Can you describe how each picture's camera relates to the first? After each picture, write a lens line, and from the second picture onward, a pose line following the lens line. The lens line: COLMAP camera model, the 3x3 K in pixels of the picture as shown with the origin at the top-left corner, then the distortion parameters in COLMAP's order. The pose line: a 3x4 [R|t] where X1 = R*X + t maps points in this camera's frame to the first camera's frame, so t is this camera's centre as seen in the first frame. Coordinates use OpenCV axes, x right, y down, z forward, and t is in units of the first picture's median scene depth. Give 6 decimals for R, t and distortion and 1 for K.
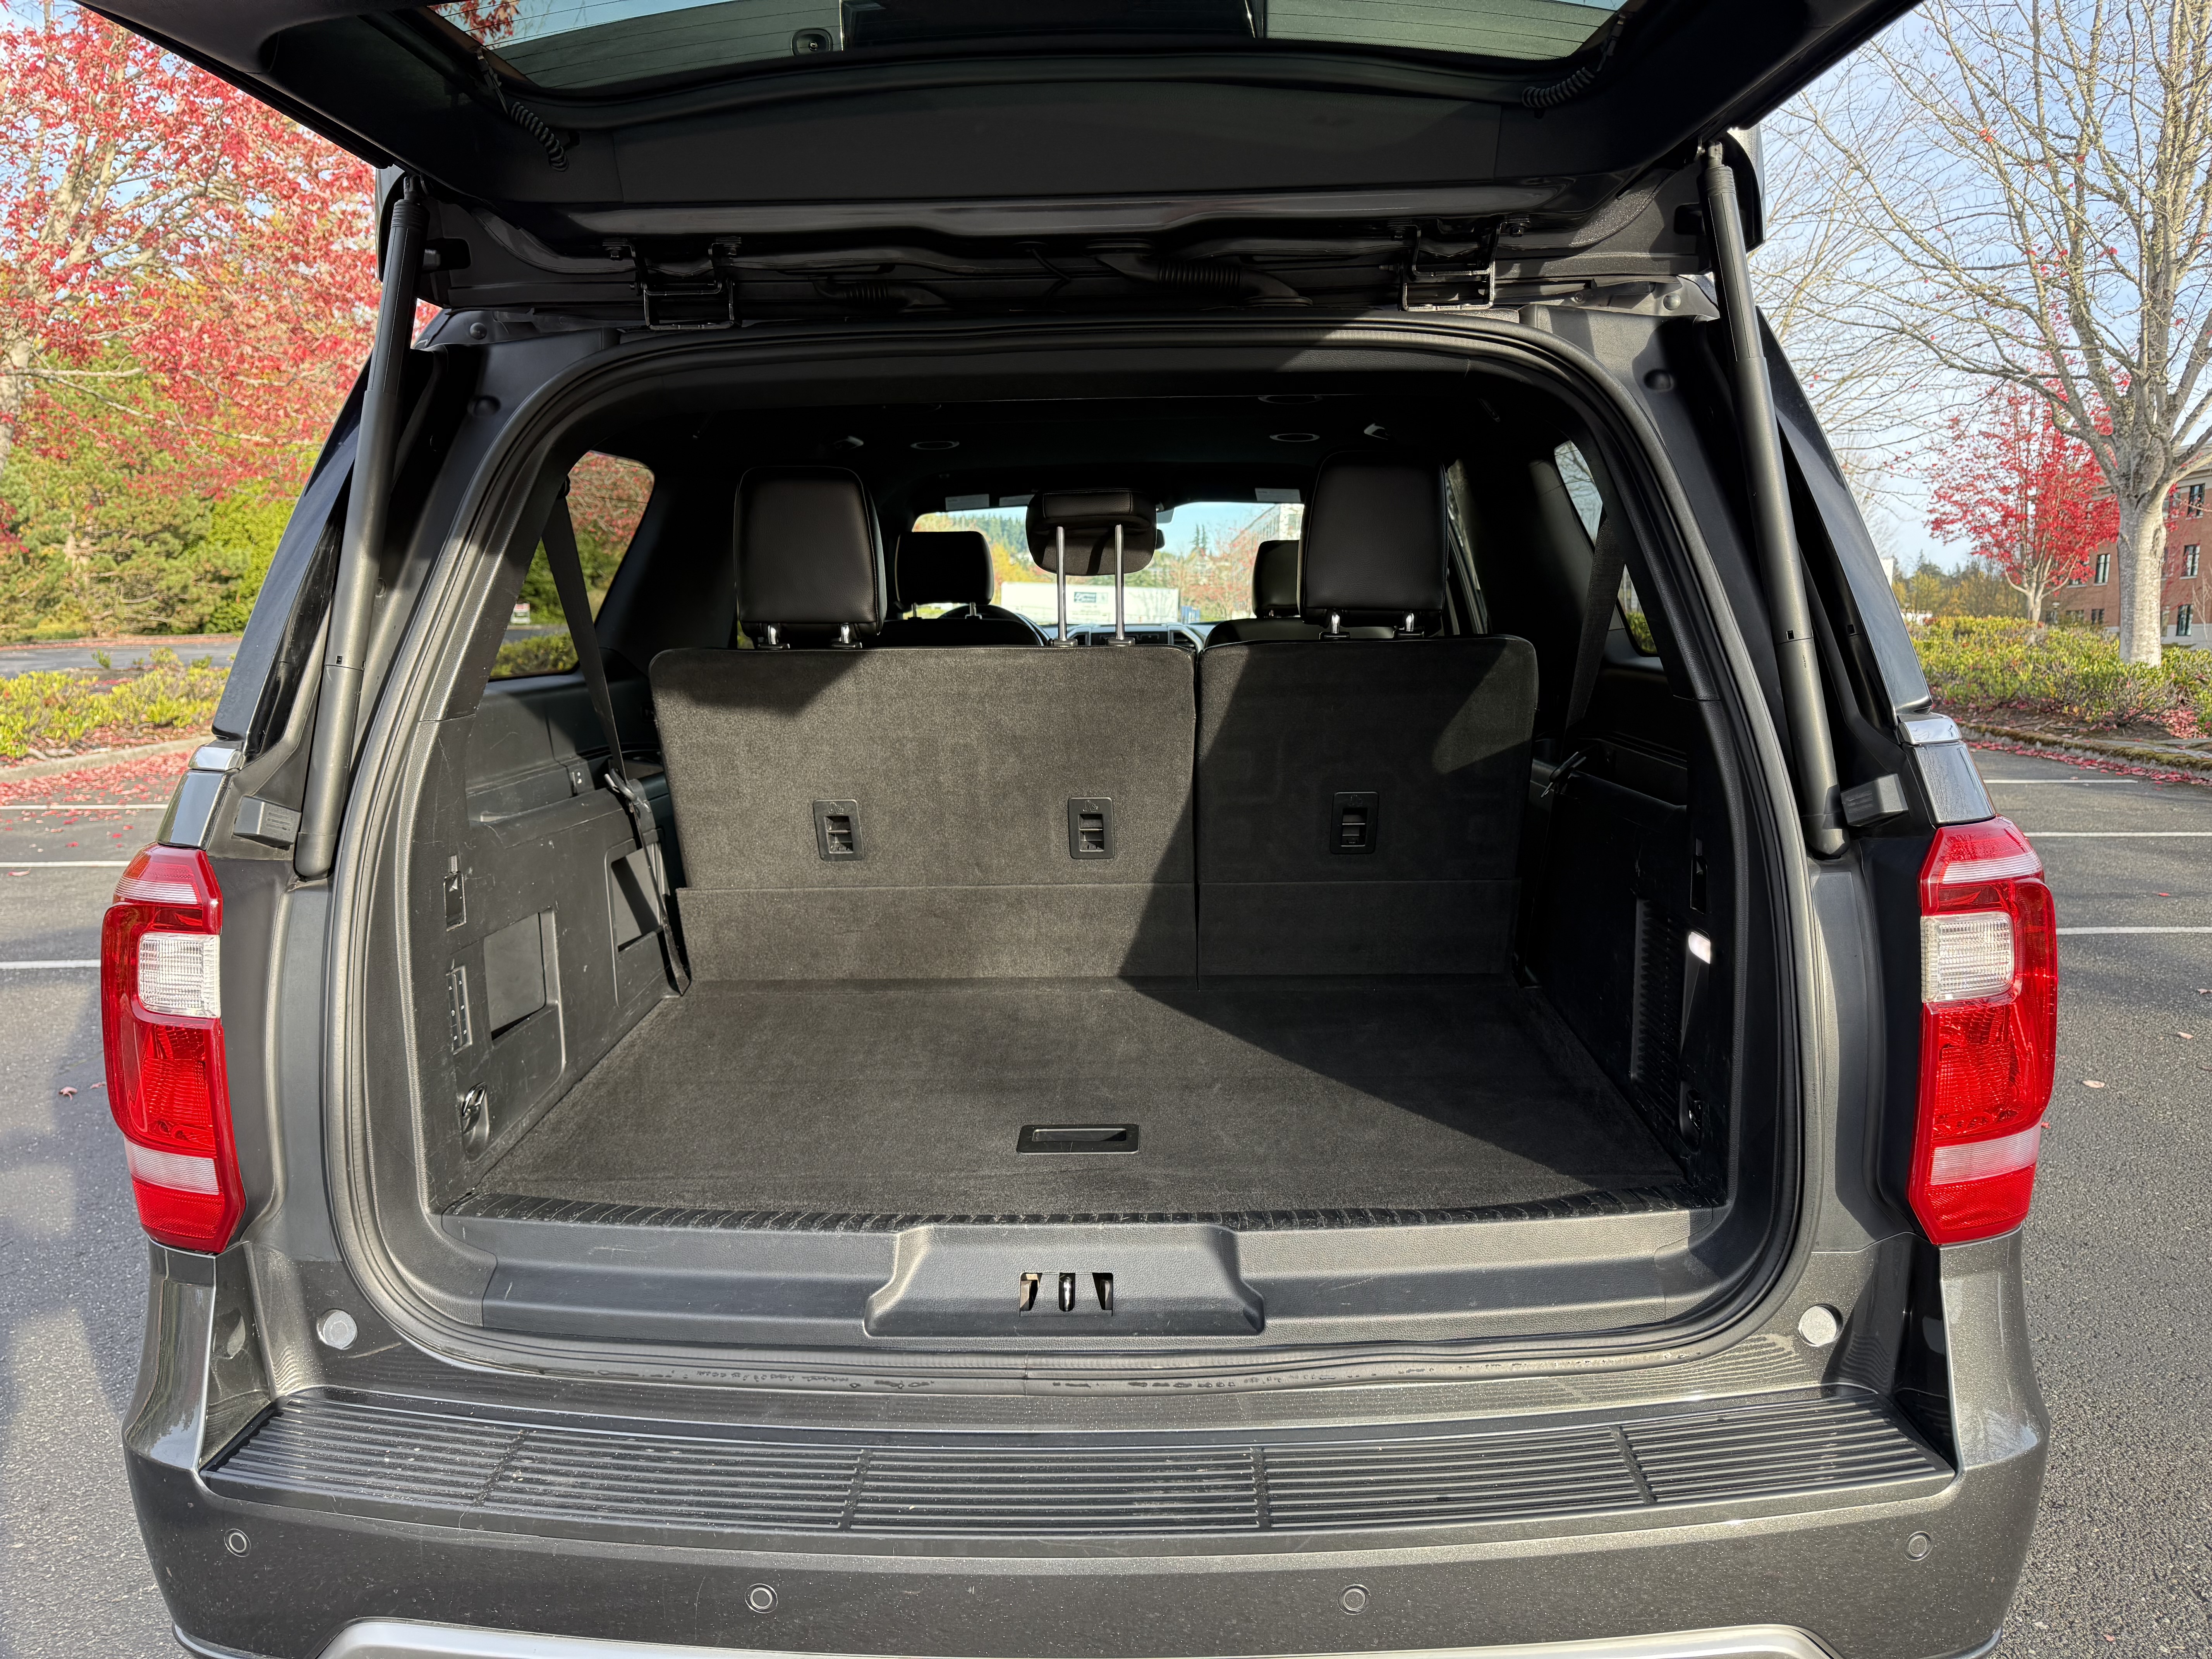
lens RADIAL K [[1549.0, 0, 1116.4], [0, 1549.0, 837.9], [0, 0, 1]] dist [0.008428, -0.003156]
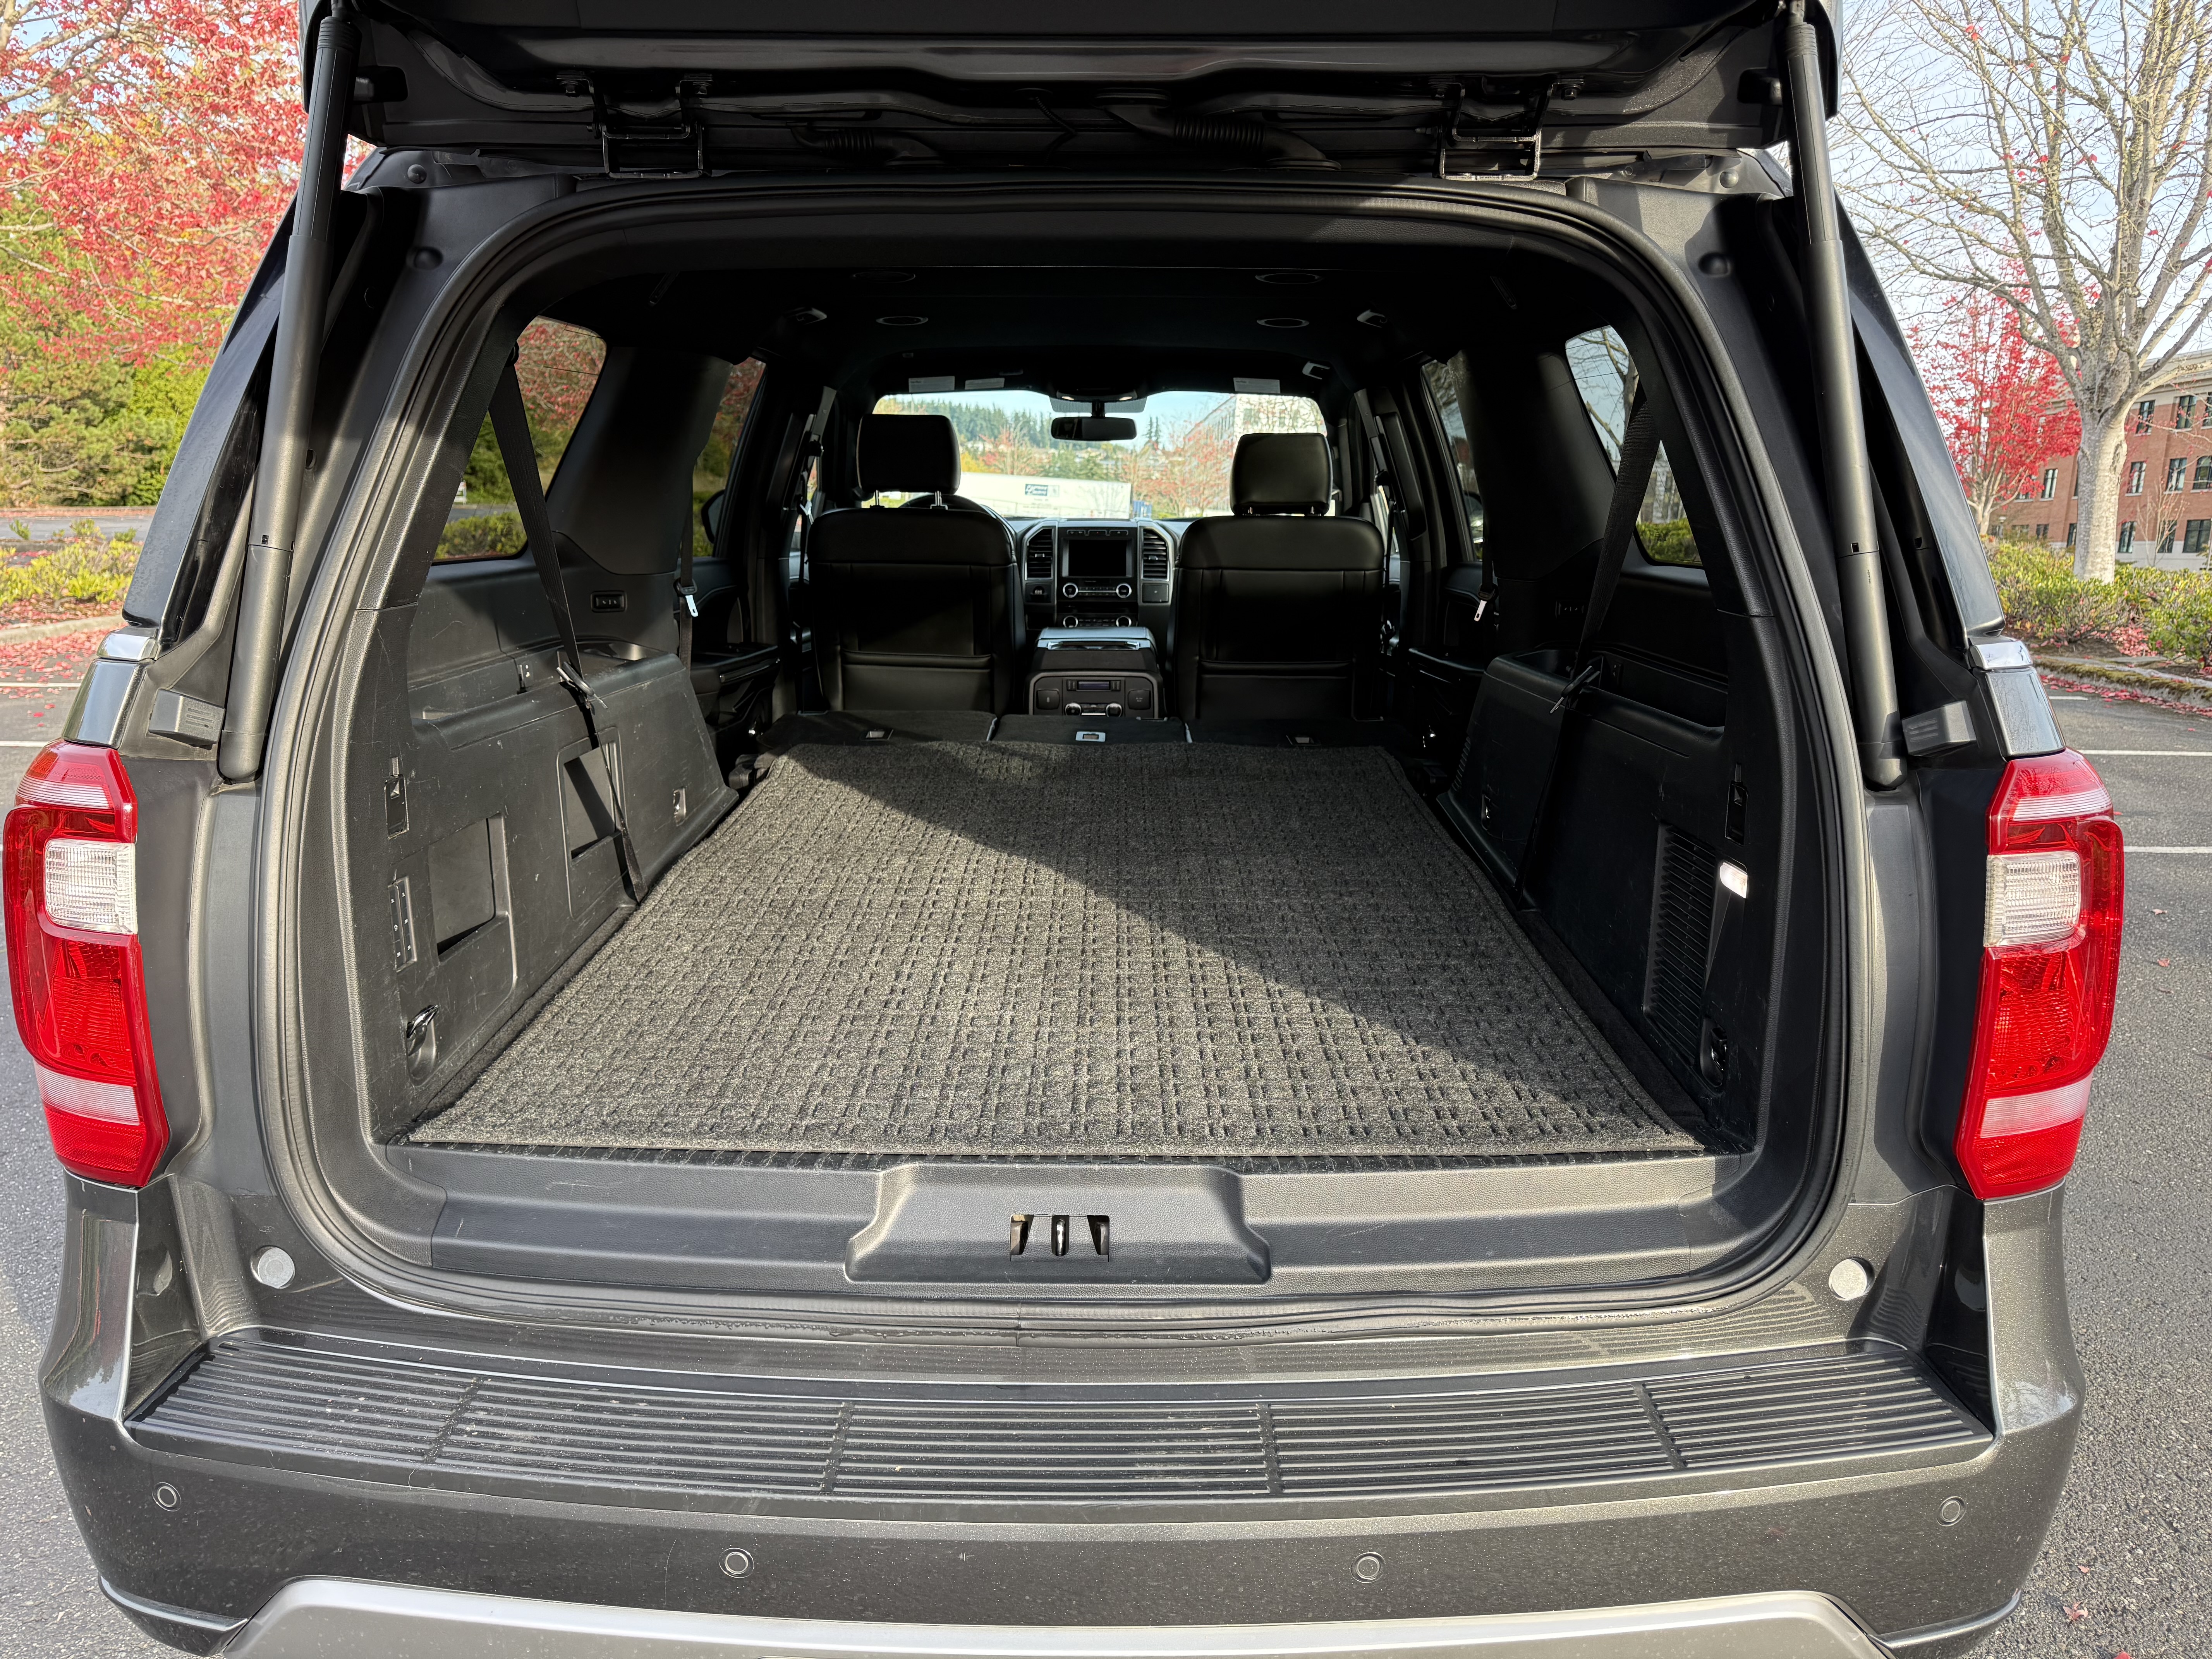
lens RADIAL K [[1549.0, 0, 1103.9], [0, 1549.0, 830.1], [0, 0, 1]] dist [0.008428, -0.003156]
pose [[0.999464, 0.017285, 0.027807, -0.034293], [-0.018967, 0.997932, 0.061417, -0.010251], [-0.026688, -0.061912, 0.997725, 0.073378]]
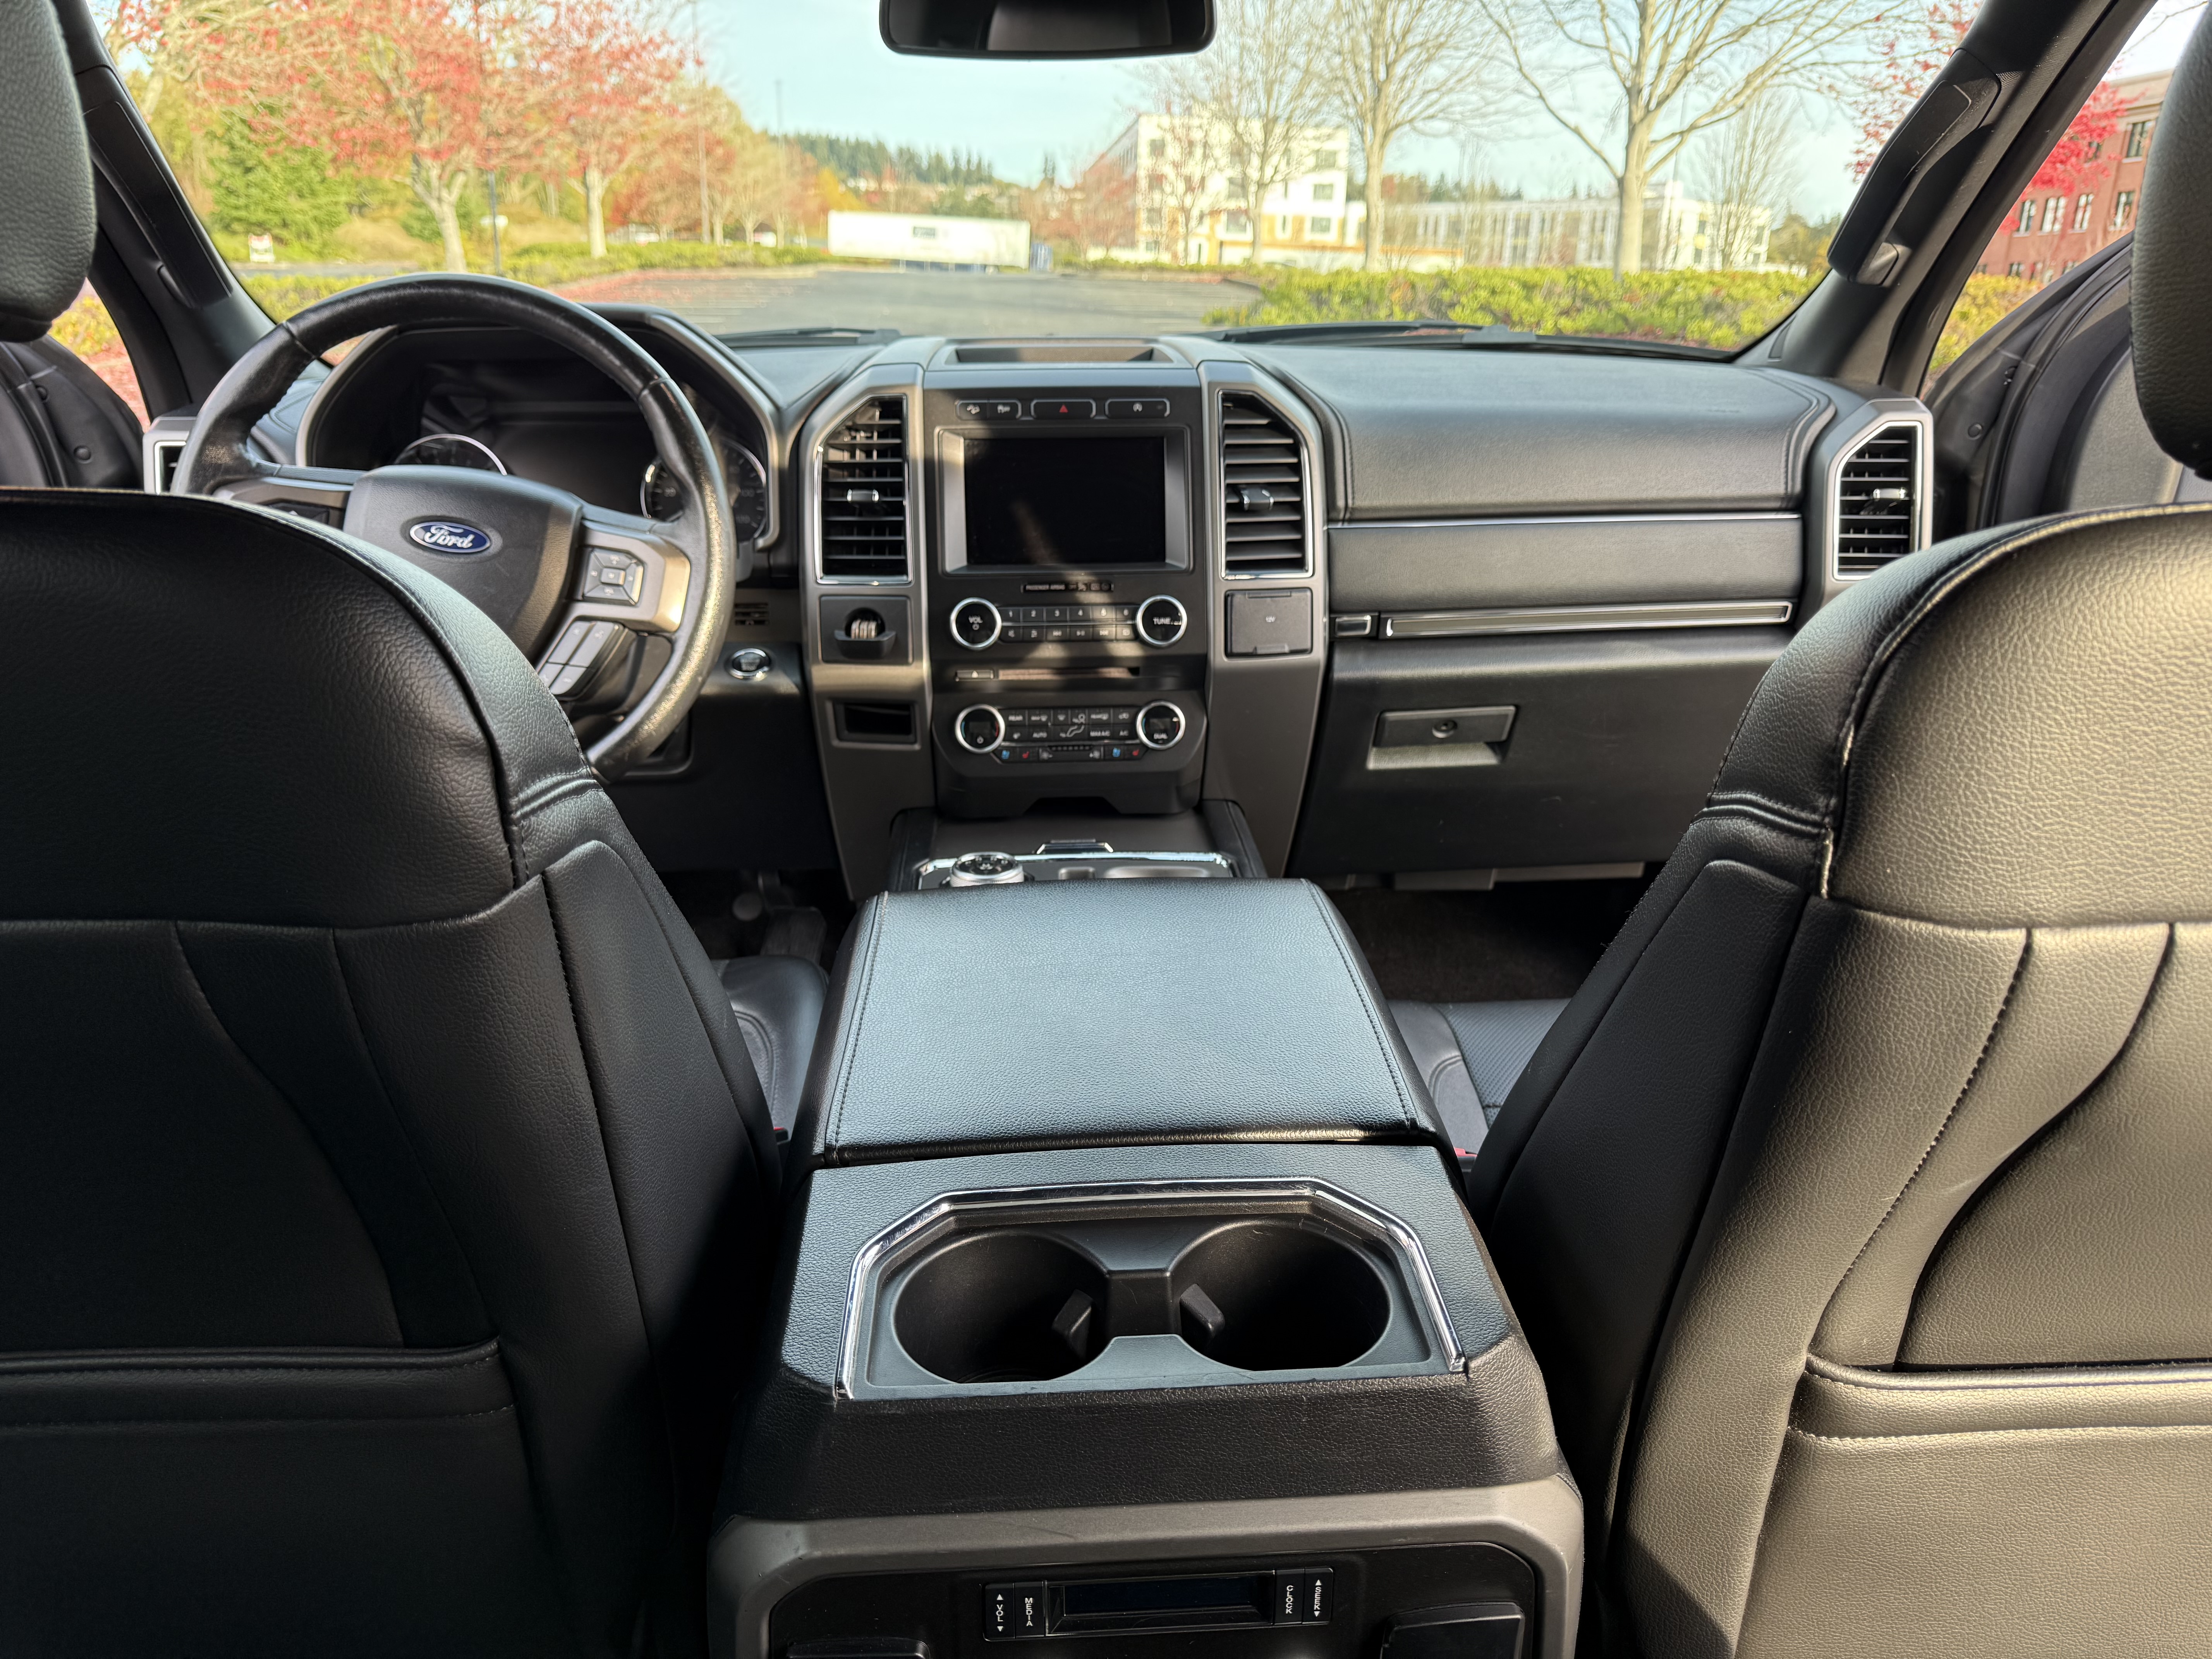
lens RADIAL K [[1549.0, 0, 1101.4], [0, 1549.0, 817.2], [0, 0, 1]] dist [0.008428, -0.003156]
pose [[0.996346, -0.025383, 0.081546, -0.030426], [0.008149, 0.978713, 0.205074, -0.188241], [-0.085015, -0.203660, 0.975344, 1.174171]]
